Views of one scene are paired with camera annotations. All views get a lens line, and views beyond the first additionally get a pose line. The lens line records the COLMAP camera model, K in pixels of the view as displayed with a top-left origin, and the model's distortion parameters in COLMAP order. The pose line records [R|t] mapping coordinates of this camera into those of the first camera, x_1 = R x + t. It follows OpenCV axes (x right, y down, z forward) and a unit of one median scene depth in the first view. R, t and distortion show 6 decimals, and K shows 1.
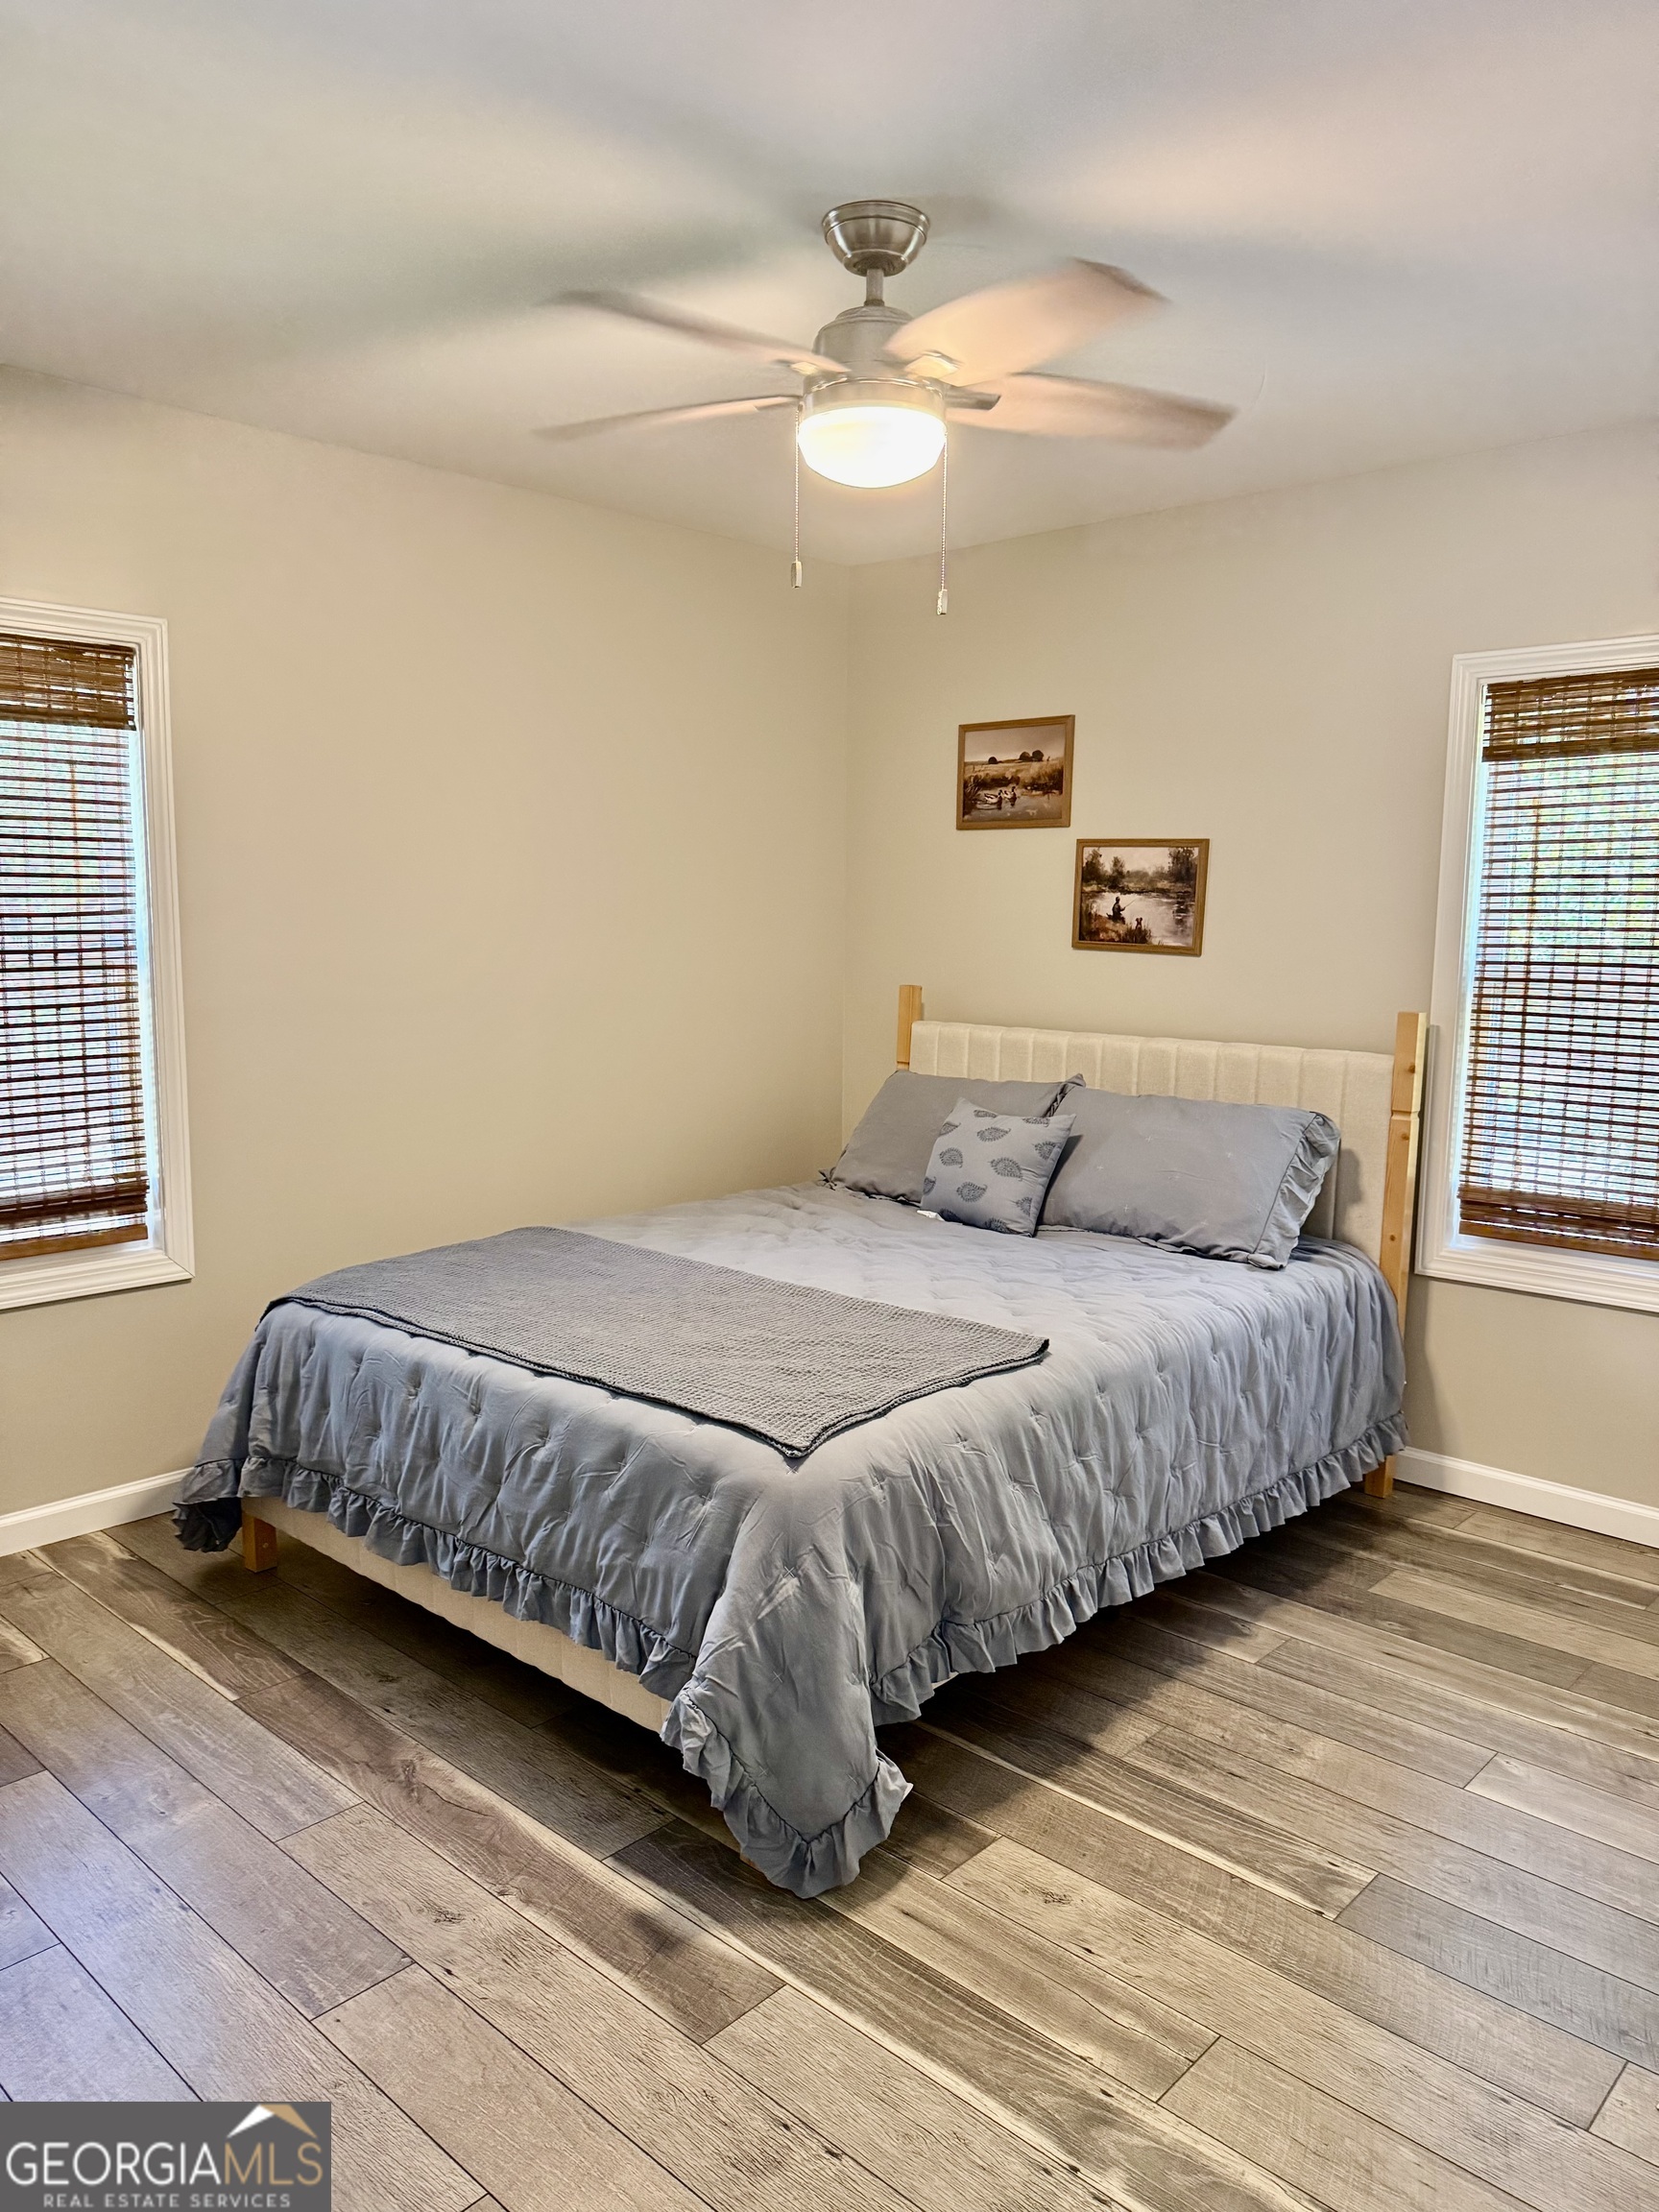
lens RADIAL K [[1554.4, 0, 848.6], [0, 1554.4, 1111.6], [0, 0, 1]] dist [0.077108, -0.095127]
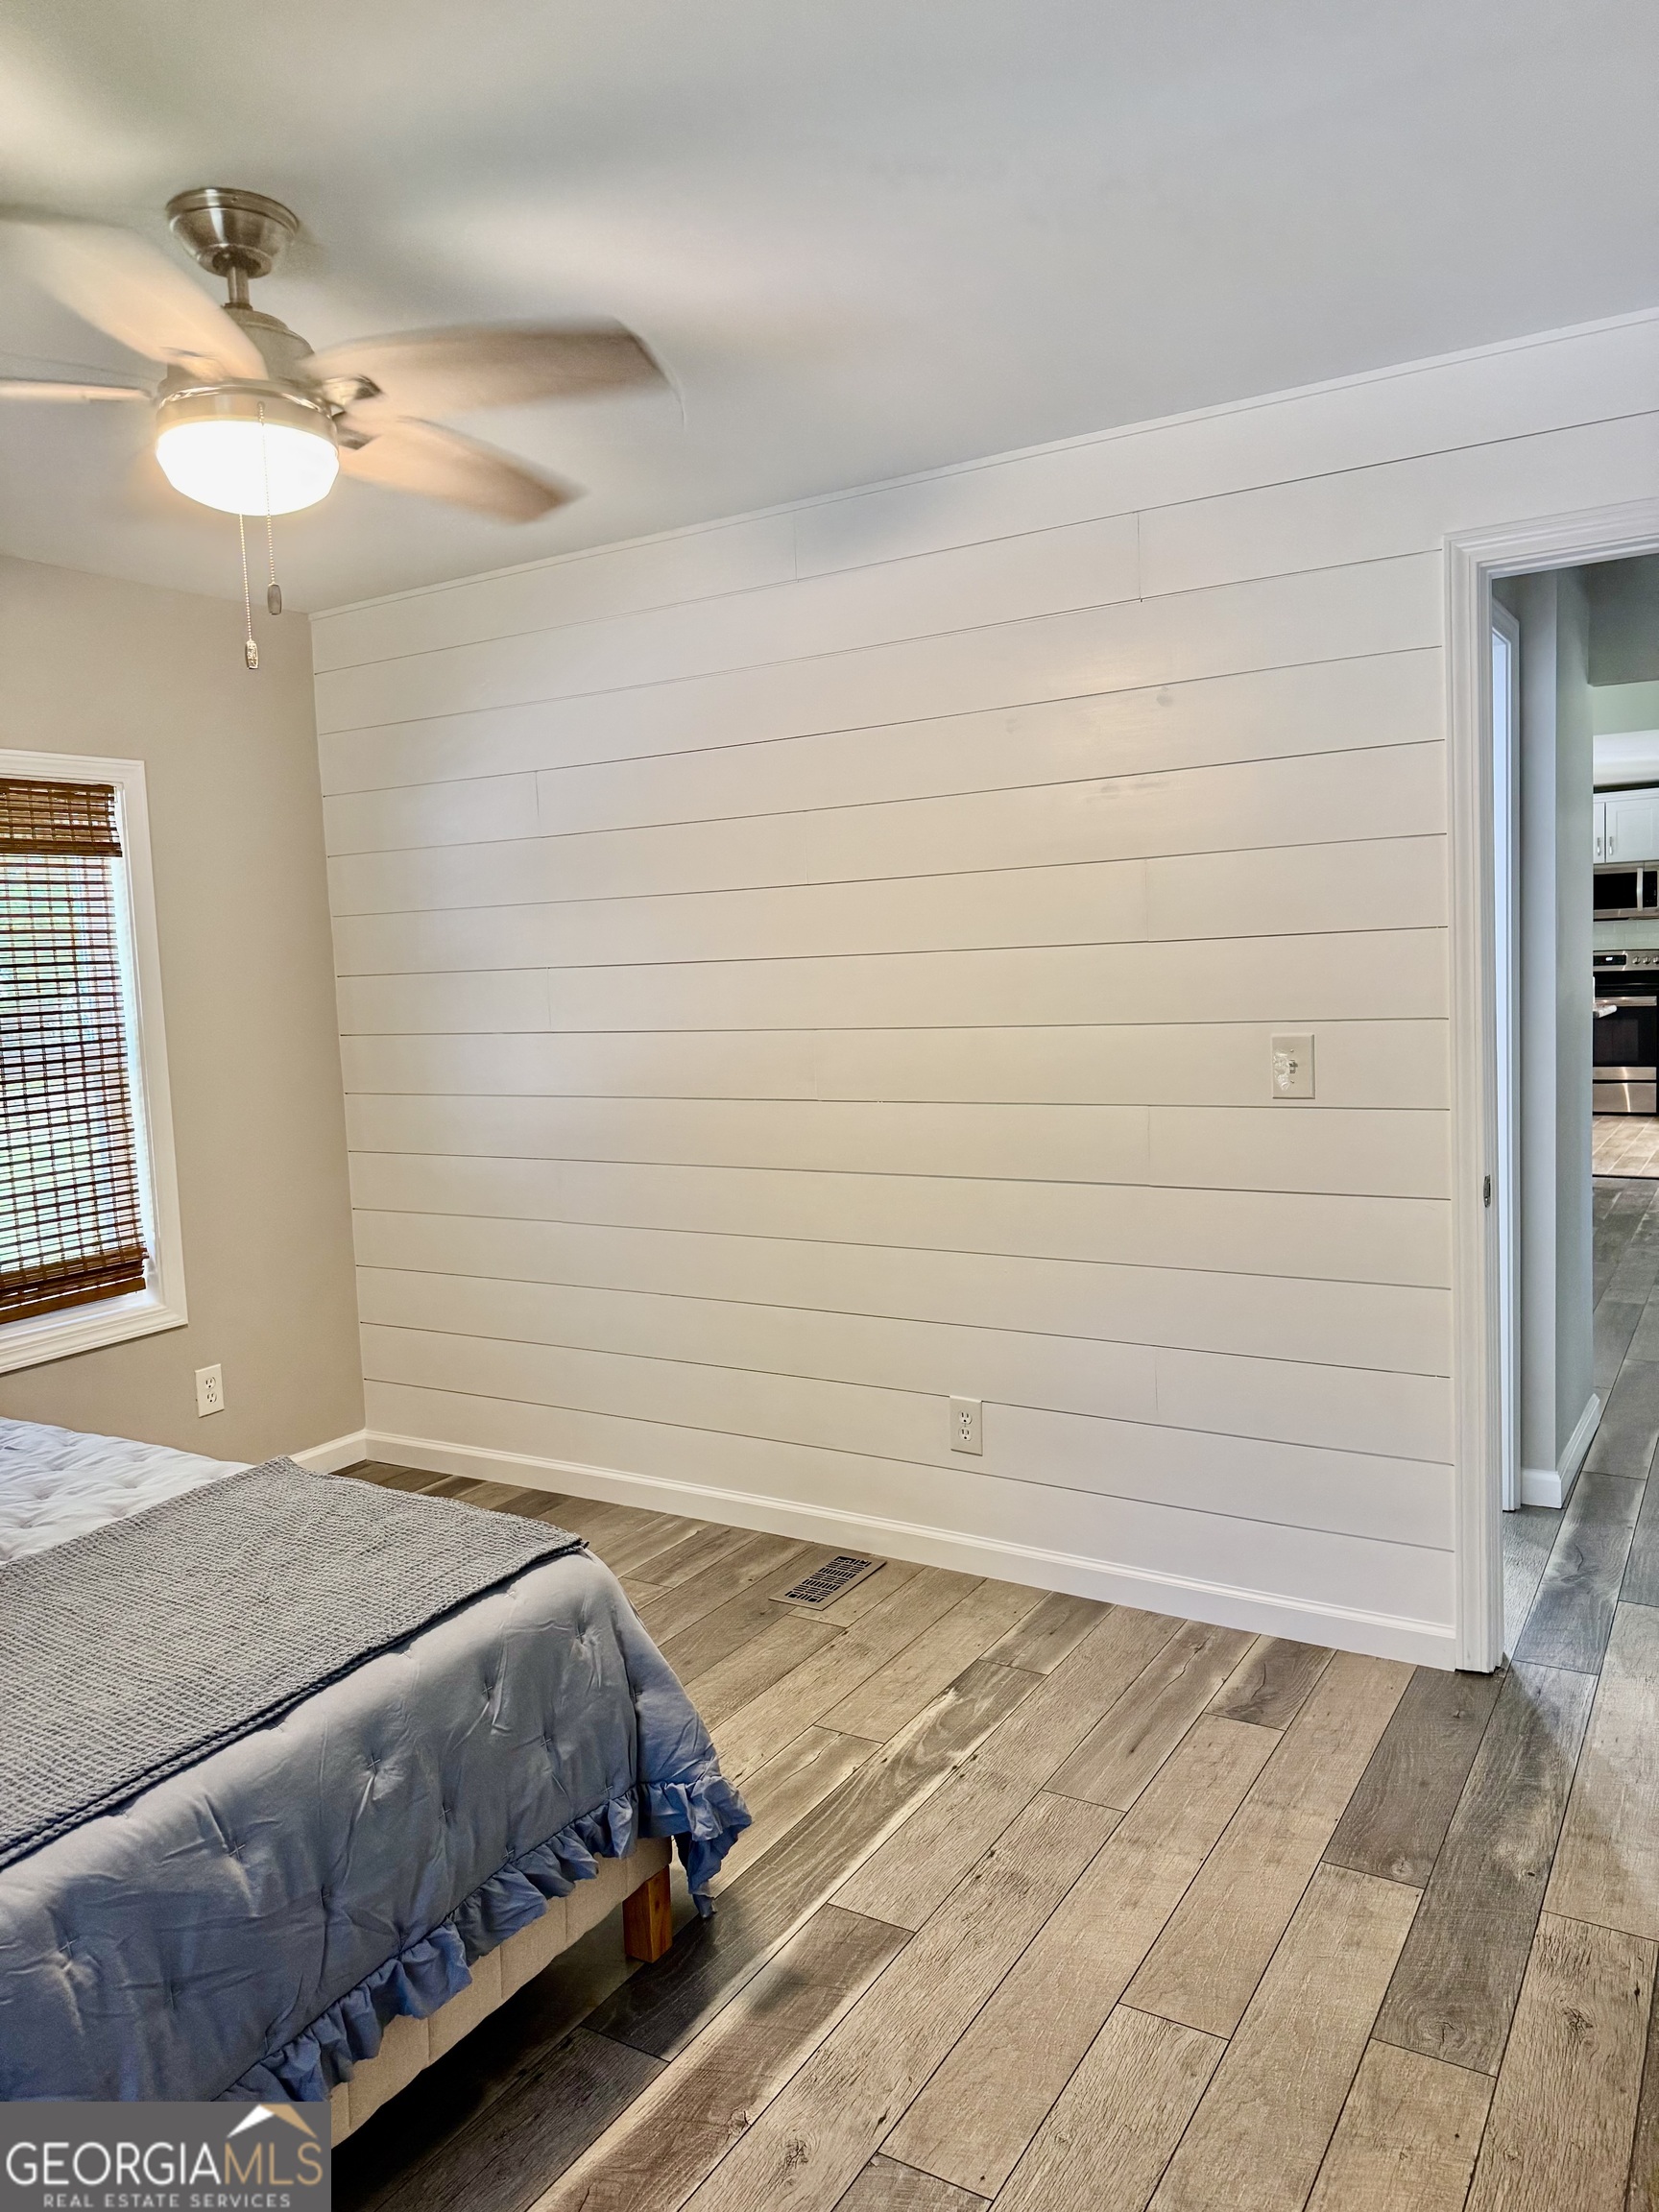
lens RADIAL K [[1549.8, 0, 825.0], [0, 1549.8, 1115.9], [0, 0, 1]] dist [0.125901, -0.210942]
pose [[-0.193715, -0.101686, 0.975774, -1.003380], [0.163386, 0.977380, 0.134290, -0.150786], [-0.967357, 0.185442, -0.172719, 0.989227]]
